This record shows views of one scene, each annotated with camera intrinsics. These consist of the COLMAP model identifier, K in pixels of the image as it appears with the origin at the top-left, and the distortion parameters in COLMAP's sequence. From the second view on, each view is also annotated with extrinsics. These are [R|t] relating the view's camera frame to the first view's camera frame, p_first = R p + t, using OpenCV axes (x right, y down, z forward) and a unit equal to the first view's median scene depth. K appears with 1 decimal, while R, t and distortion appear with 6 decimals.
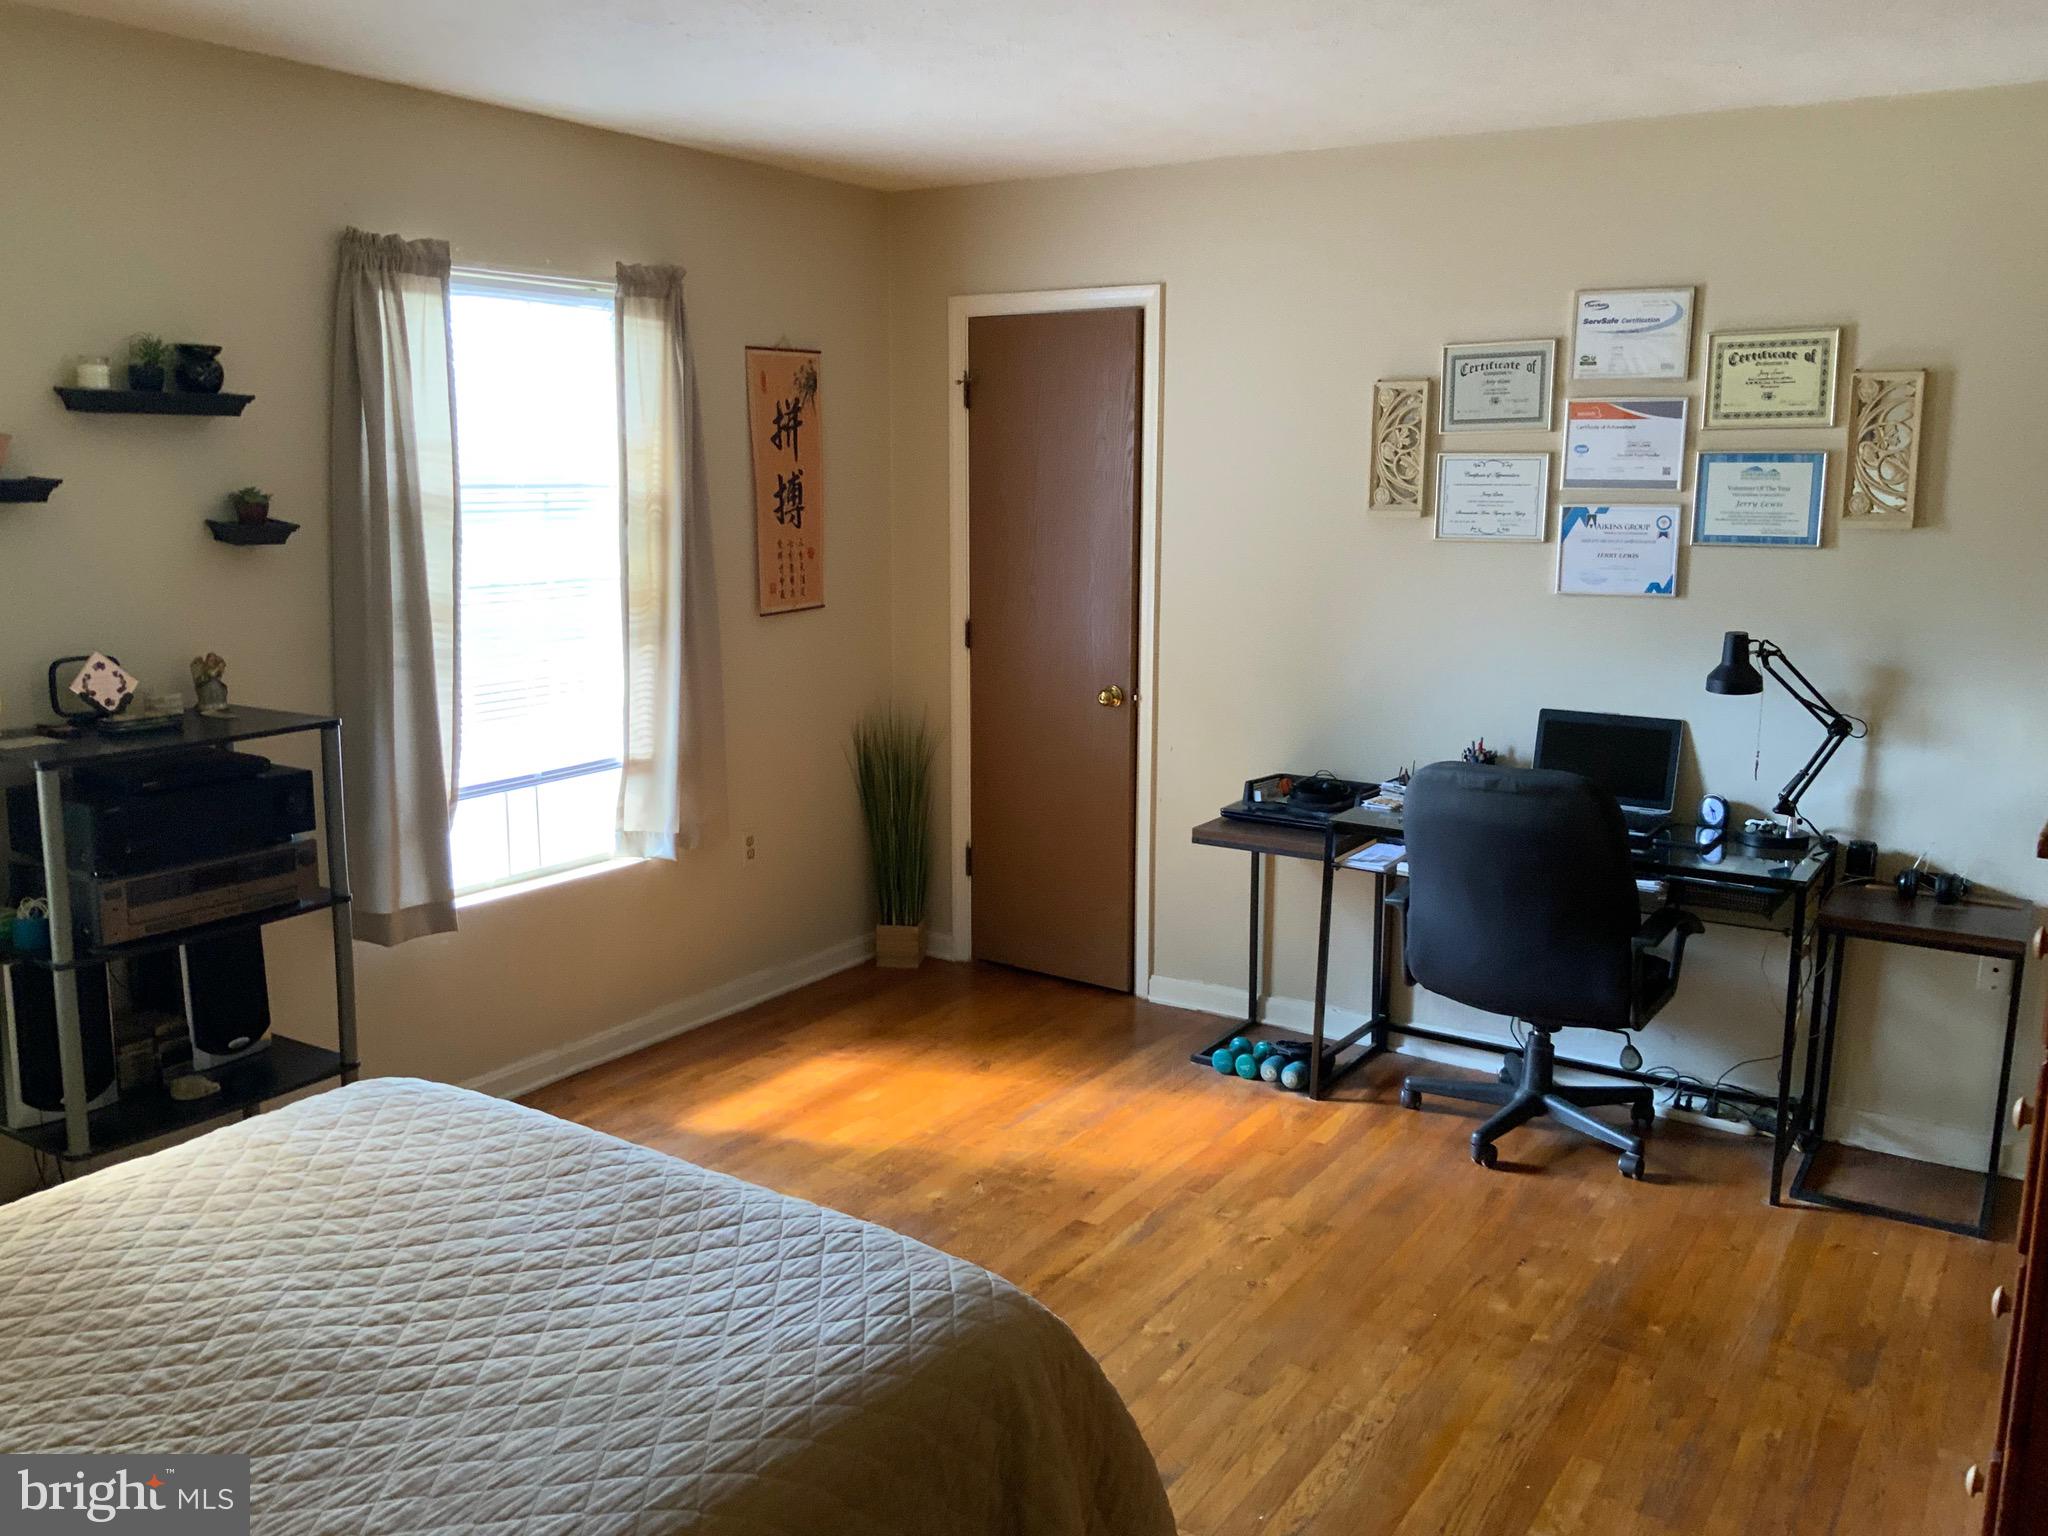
lens RADIAL K [[1687.1, 0, 1017.8], [0, 1687.1, 766.4], [0, 0, 1]] dist [0.088569, -0.164911]
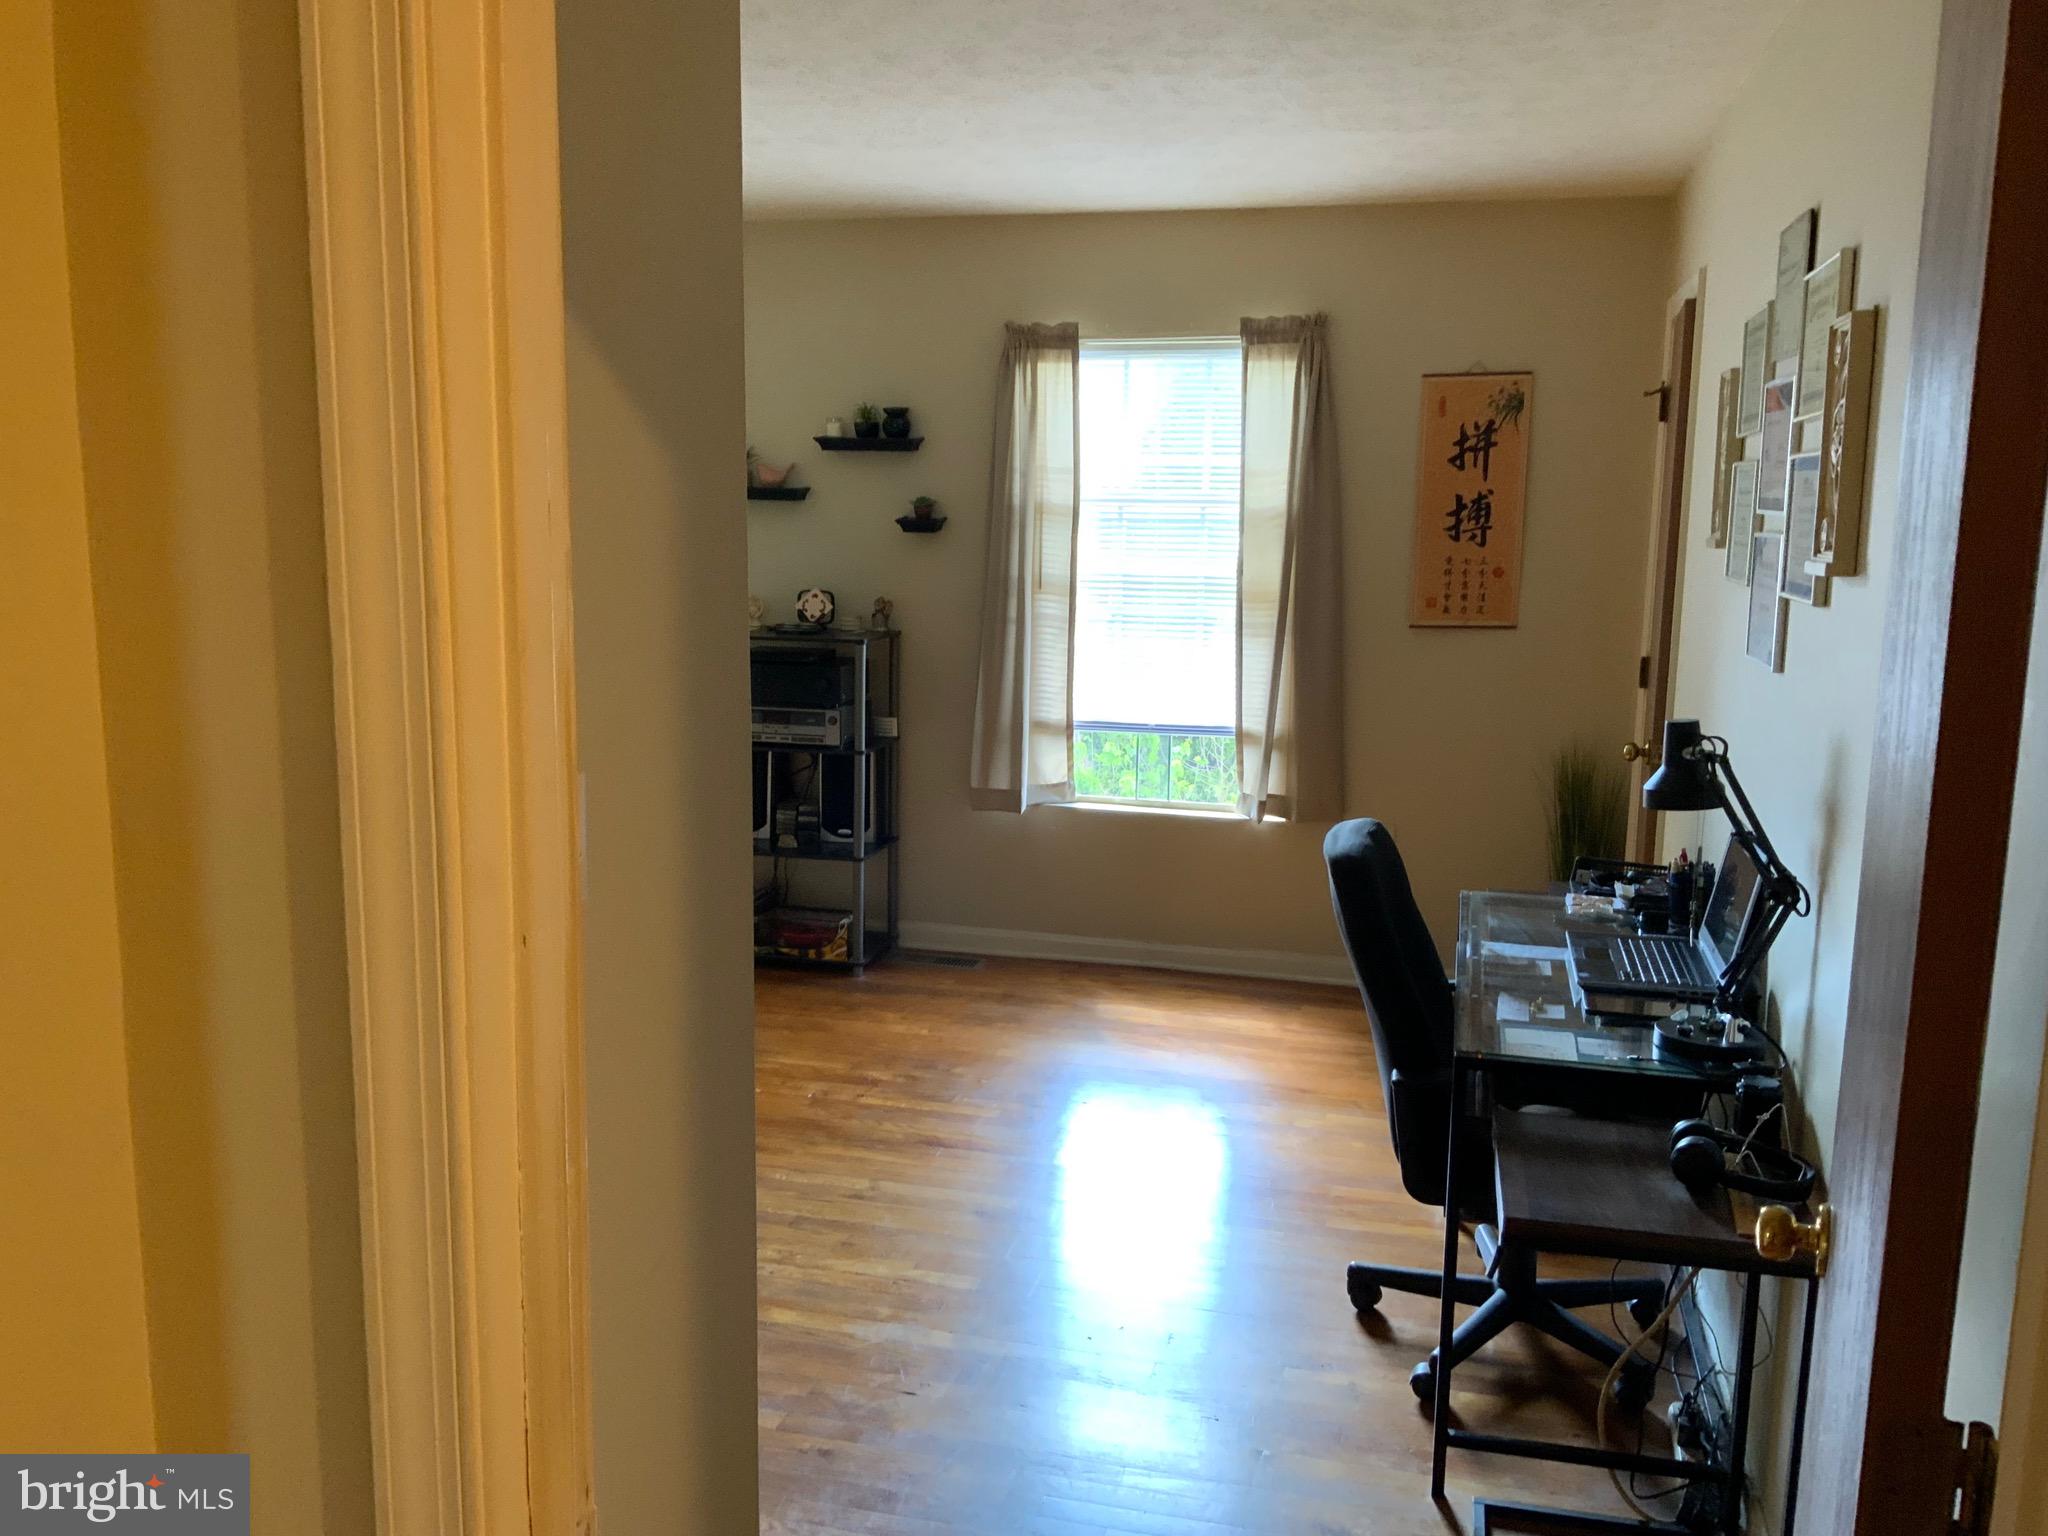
lens RADIAL K [[1687.1, 0, 1017.8], [0, 1687.1, 766.4], [0, 0, 1]] dist [0.088569, -0.164911]
pose [[0.310505, 0.153002, -0.938178, 0.859536], [-0.178829, 0.978741, 0.100431, -0.072233], [0.933599, 0.136589, 0.331265, 0.470489]]
